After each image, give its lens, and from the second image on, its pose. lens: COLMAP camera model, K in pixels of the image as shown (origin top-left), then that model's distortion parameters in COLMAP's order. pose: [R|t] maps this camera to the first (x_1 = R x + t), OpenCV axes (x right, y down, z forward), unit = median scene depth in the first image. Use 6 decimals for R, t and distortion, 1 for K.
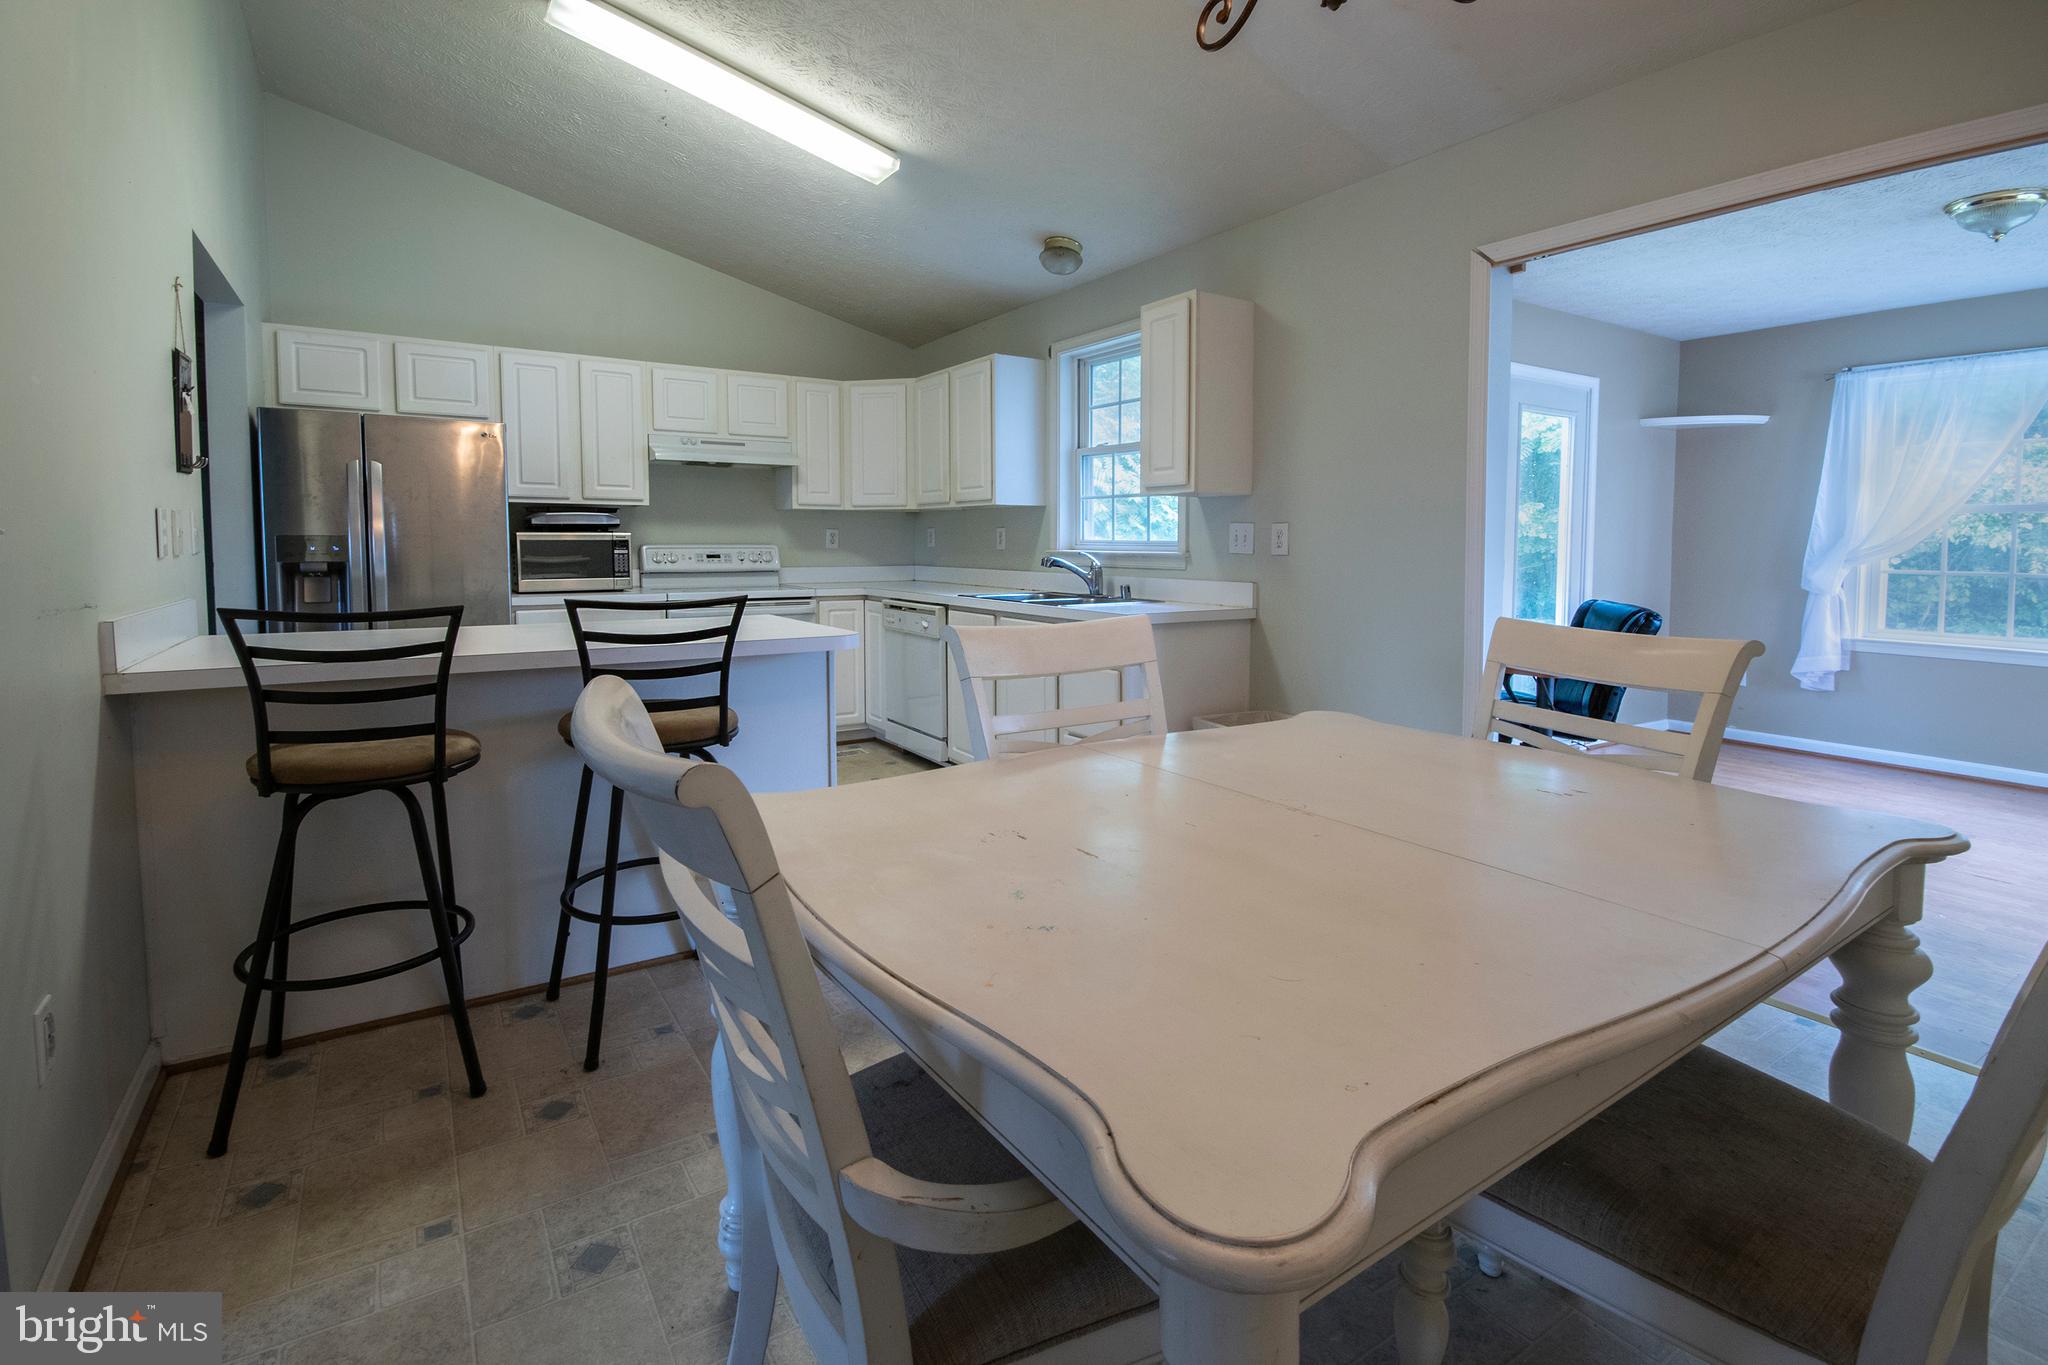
lens RADIAL K [[914.8, 0, 1001.7], [0, 914.8, 561.7], [0, 0, 1]] dist [0.010777, -0.003082]
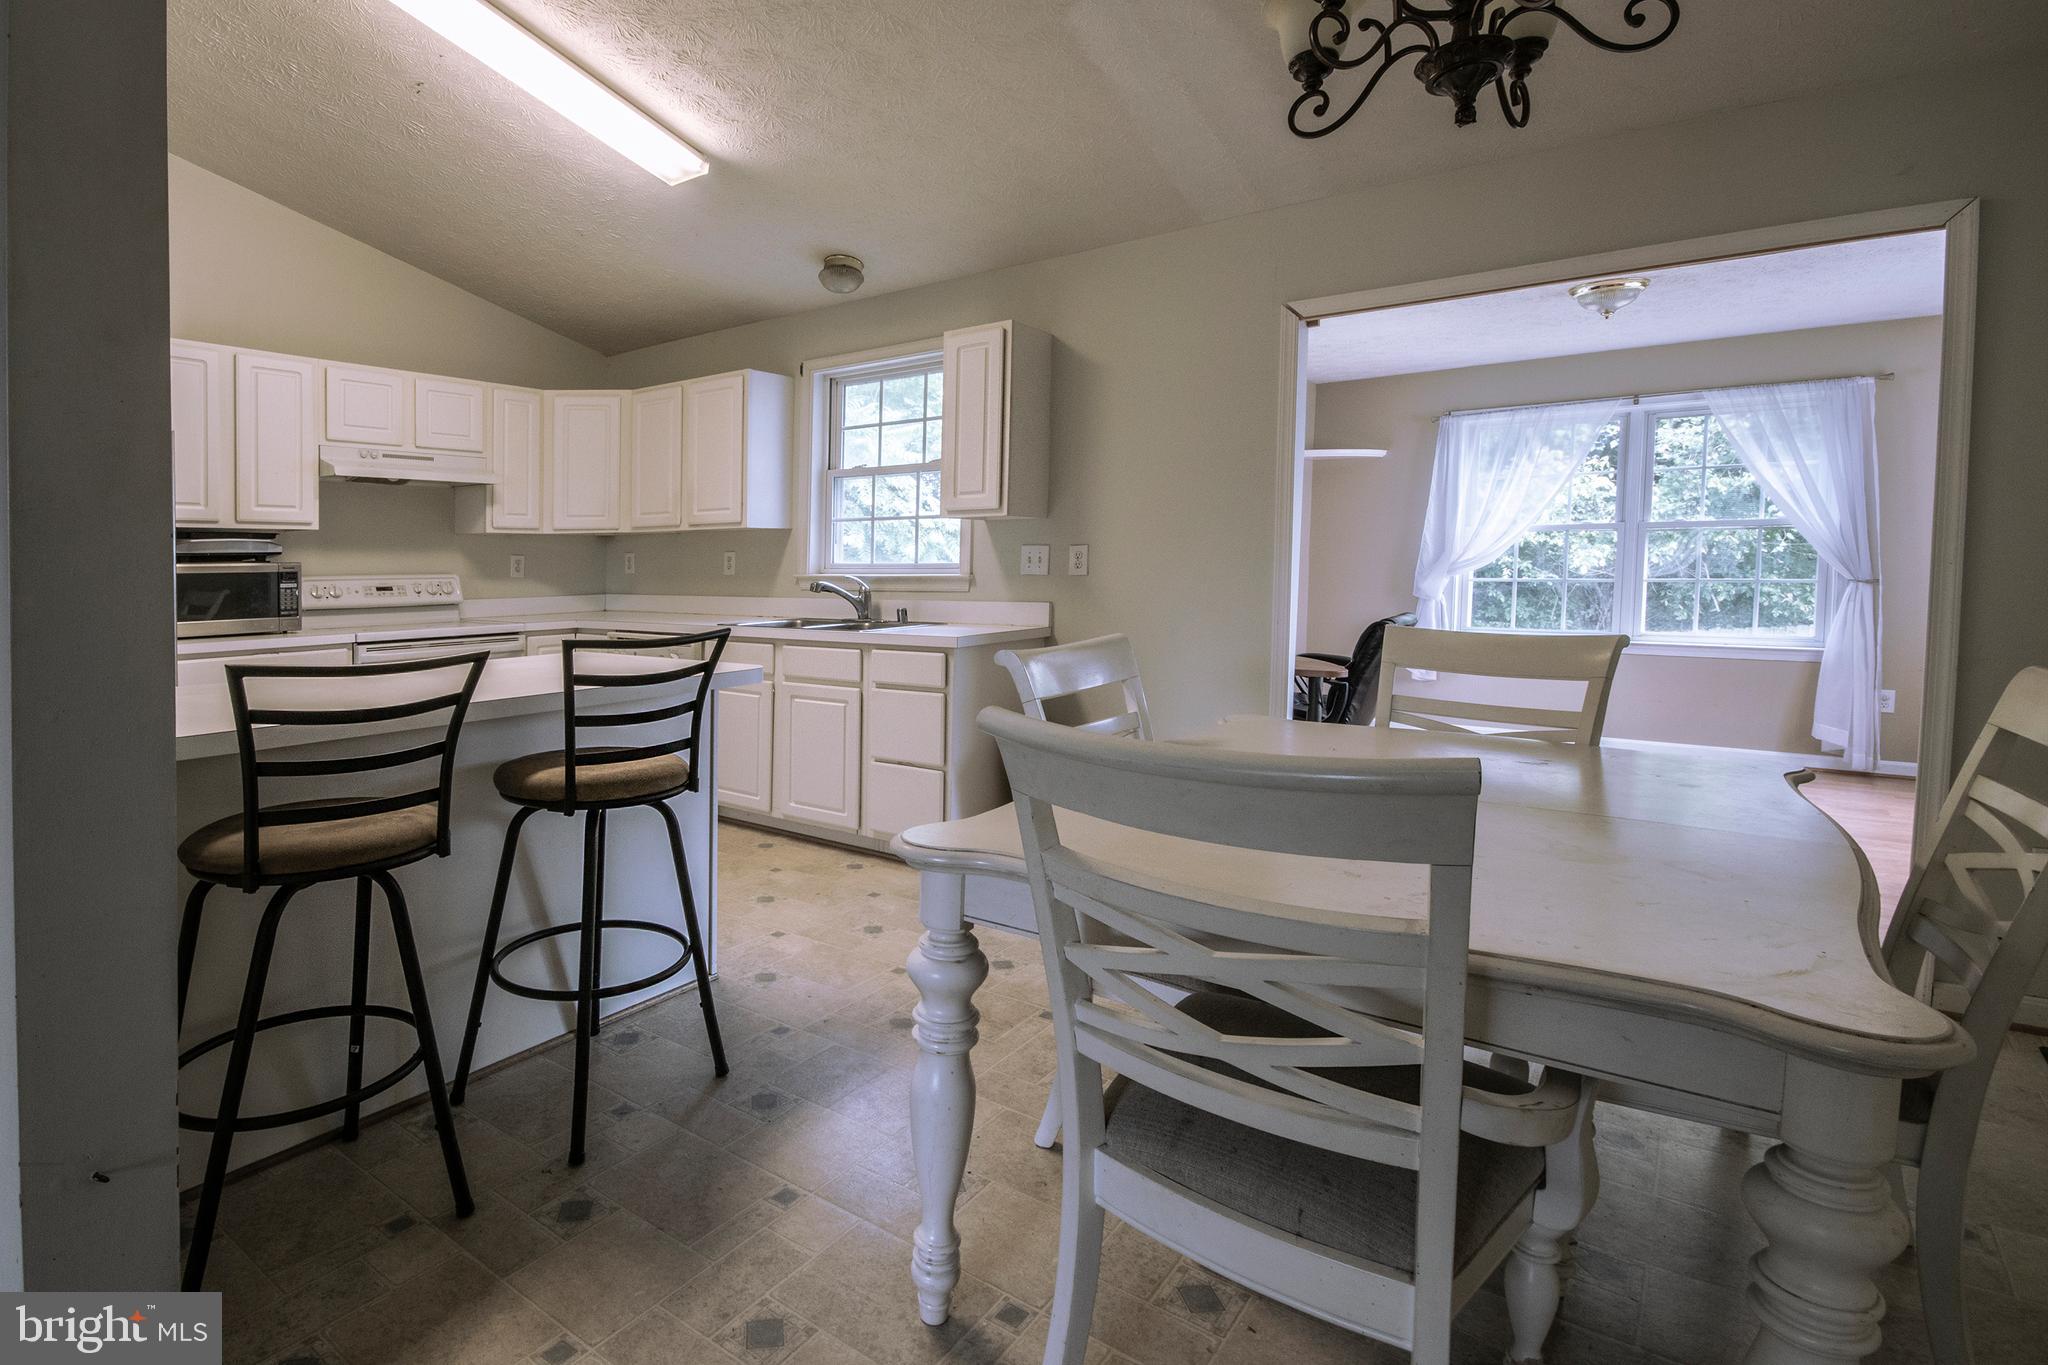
lens RADIAL K [[957.6, 0, 908.4], [0, 957.6, 577.2], [0, 0, 1]] dist [0.003981, 0.000844]
pose [[0.956140, -0.018288, 0.292340, -0.159092], [0.020595, 0.999776, -0.004817, -0.003140], [-0.292186, 0.010626, 0.956302, 0.001850]]
